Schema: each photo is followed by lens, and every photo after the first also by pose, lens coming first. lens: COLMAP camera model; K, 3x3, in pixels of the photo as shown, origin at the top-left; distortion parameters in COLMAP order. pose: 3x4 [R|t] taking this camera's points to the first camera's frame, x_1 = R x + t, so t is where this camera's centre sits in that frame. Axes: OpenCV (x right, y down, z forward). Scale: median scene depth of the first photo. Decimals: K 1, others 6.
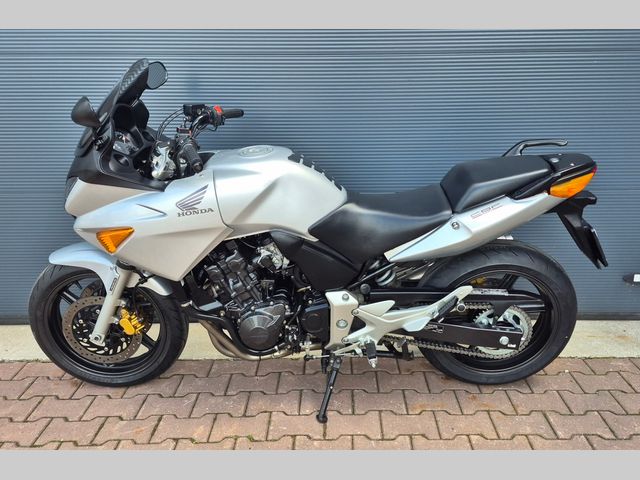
lens RADIAL K [[561.6, 0, 330.8], [0, 561.6, 240.2], [0, 0, 1]] dist [0.049878, -0.005542]
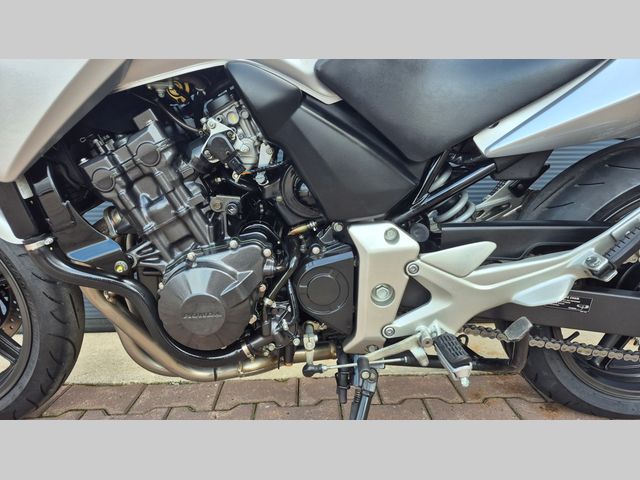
lens RADIAL K [[469.7, 0, 320.0], [0, 469.7, 240.0], [0, 0, 1]] dist [0.014133, -0.002431]
pose [[0.999515, -0.009111, 0.029785, -0.045348], [0.012237, 0.994235, -0.106523, 0.145085], [-0.028643, 0.106836, 0.993864, 0.603412]]
